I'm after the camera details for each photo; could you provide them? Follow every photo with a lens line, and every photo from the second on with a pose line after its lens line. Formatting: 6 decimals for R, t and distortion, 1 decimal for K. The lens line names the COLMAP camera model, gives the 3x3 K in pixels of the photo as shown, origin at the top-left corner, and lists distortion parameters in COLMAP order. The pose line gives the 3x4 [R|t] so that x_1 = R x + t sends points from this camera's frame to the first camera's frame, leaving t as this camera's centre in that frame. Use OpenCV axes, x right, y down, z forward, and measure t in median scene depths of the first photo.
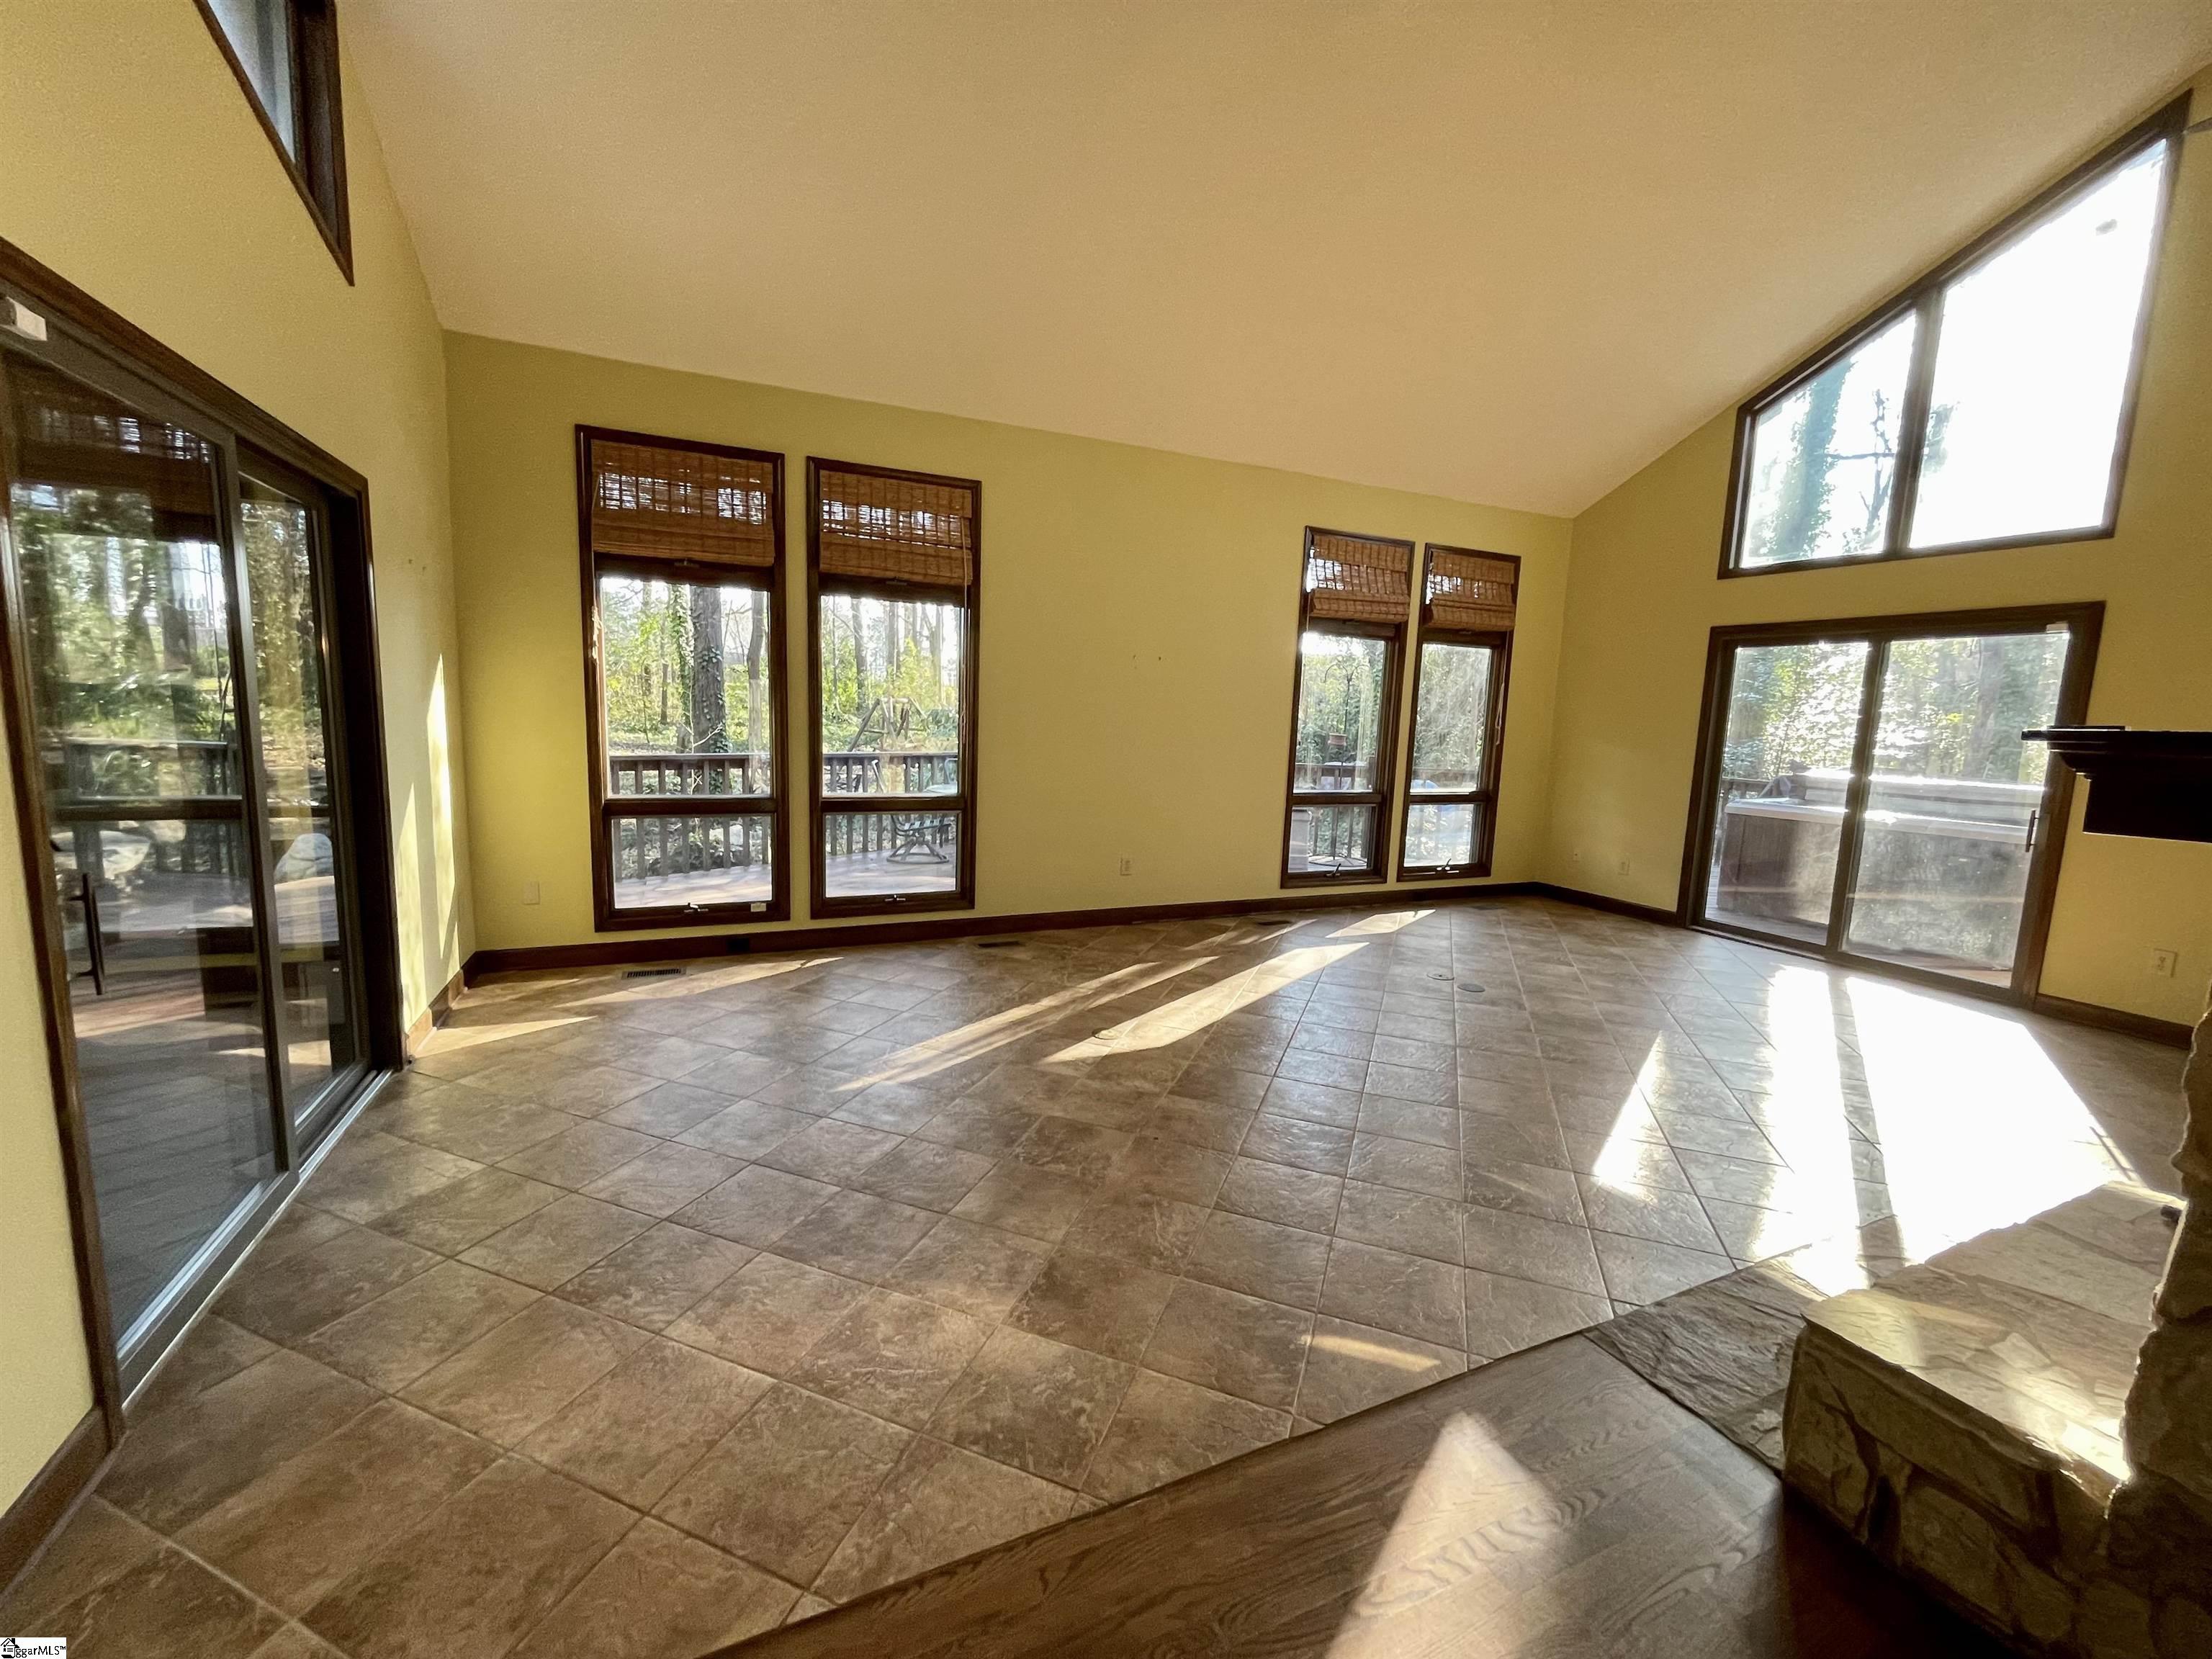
lens RADIAL K [[897.9, 0, 1111.5], [0, 897.9, 812.4], [0, 0, 1]] dist [0.009701, 0.000057]
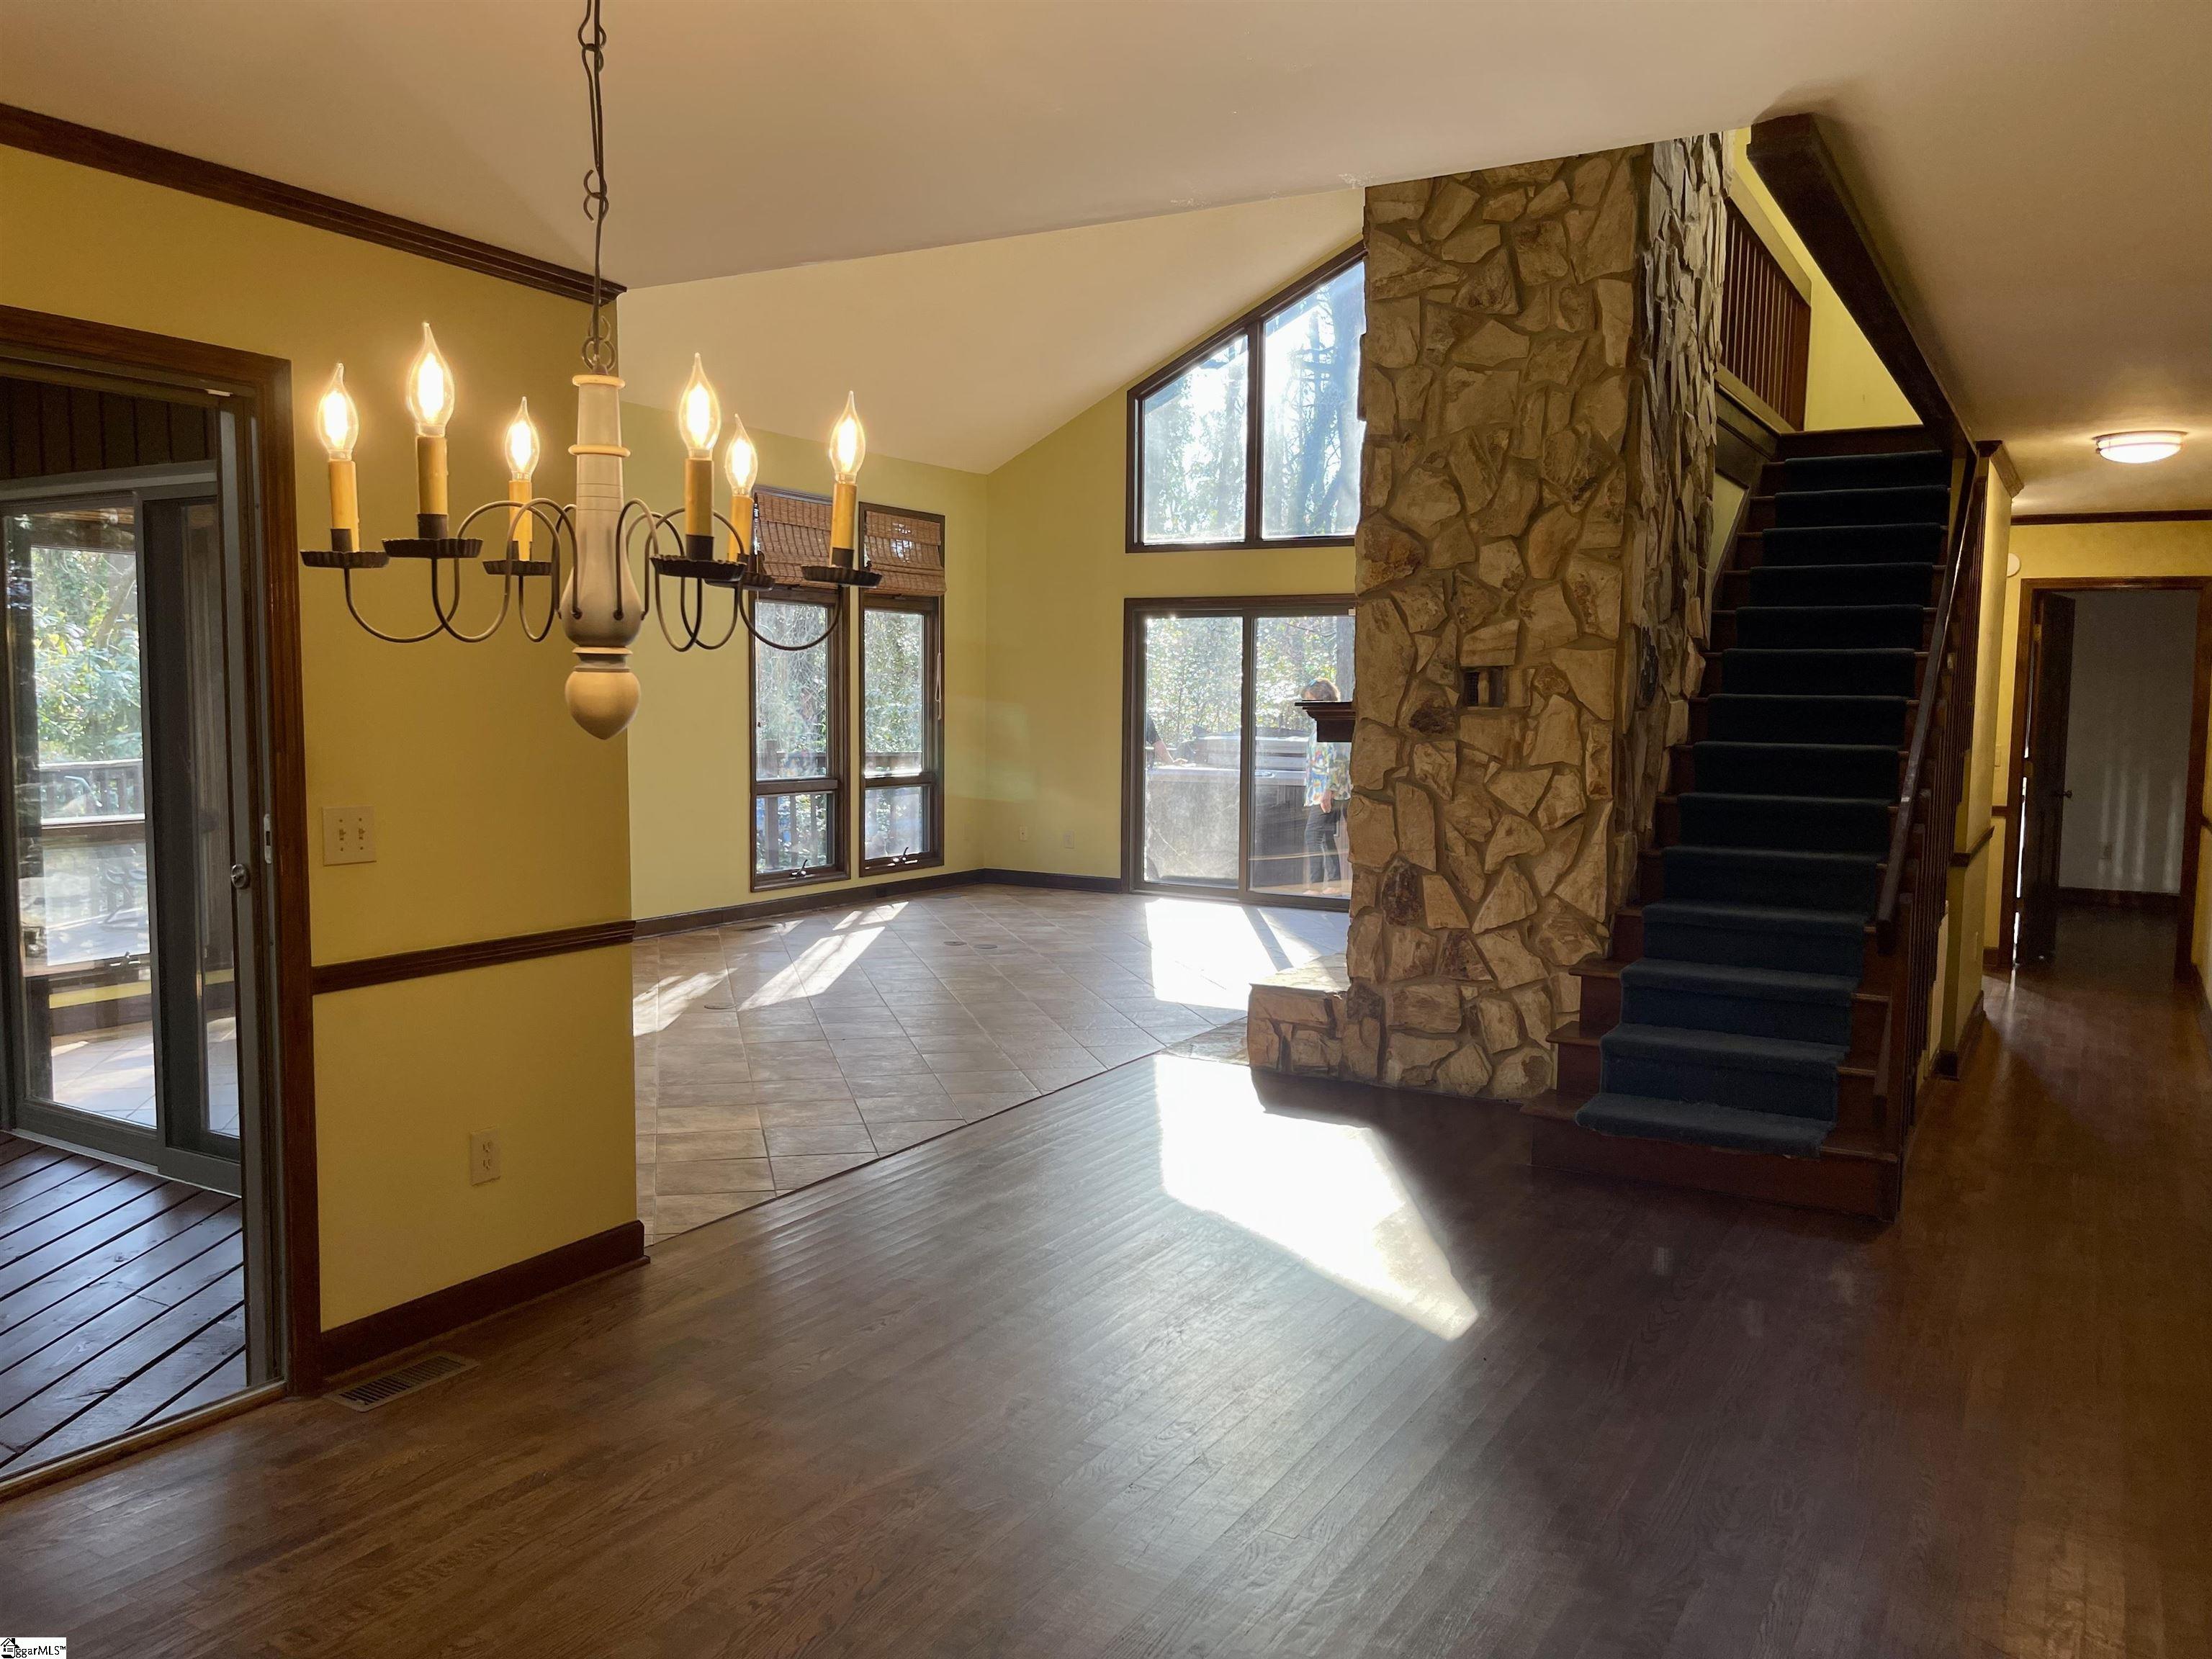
lens RADIAL K [[1673.2, 0, 1104.1], [0, 1673.2, 829.9], [0, 0, 1]] dist [0.000843, 0.000106]
pose [[0.818963, -0.075518, 0.568855, -0.444907], [0.086982, 0.996185, 0.007023, 0.042090], [-0.567216, 0.043729, 0.822408, -0.528030]]
